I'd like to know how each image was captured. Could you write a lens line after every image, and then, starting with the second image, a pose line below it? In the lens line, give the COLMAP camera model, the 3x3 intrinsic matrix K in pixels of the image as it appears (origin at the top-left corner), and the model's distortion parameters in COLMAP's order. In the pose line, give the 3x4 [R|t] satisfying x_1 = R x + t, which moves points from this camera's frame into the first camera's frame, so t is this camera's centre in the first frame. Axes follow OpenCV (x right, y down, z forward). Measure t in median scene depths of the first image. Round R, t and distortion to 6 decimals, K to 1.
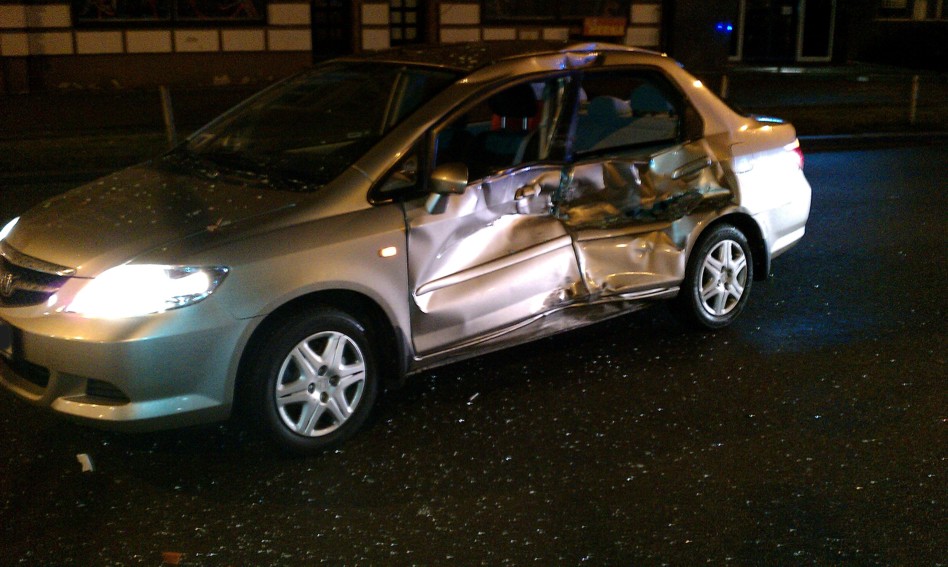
lens RADIAL K [[1033.3, 0, 481.0], [0, 1033.3, 289.7], [0, 0, 1]] dist [-0.026694, 0.000000]
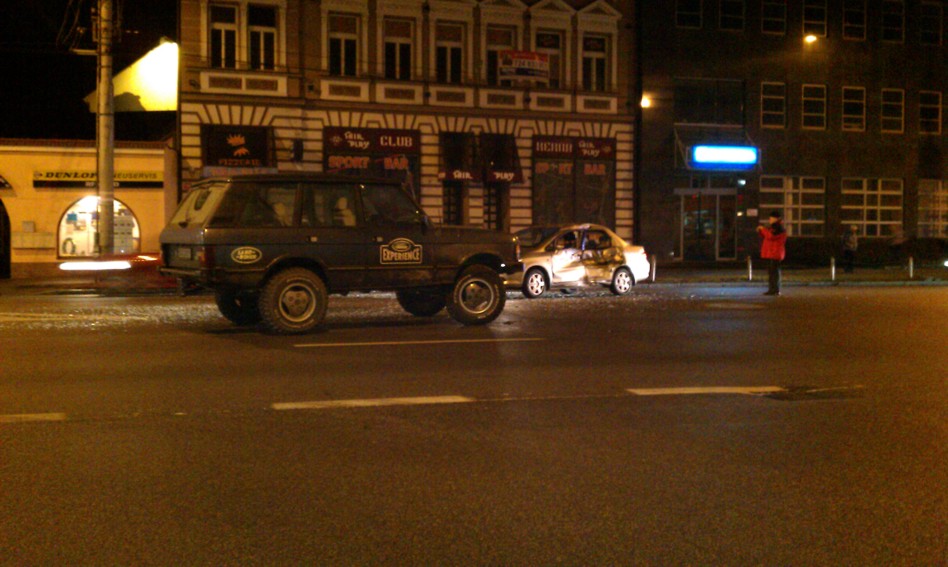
lens RADIAL K [[1033.3, 0, 465.2], [0, 1033.3, 283.5], [0, 0, 1]] dist [-0.026694, 0.000000]
pose [[0.999623, -0.000339, -0.027454, -0.295942], [-0.005956, 0.973442, -0.228857, 1.018991], [0.026803, 0.228935, 0.973073, -3.236513]]
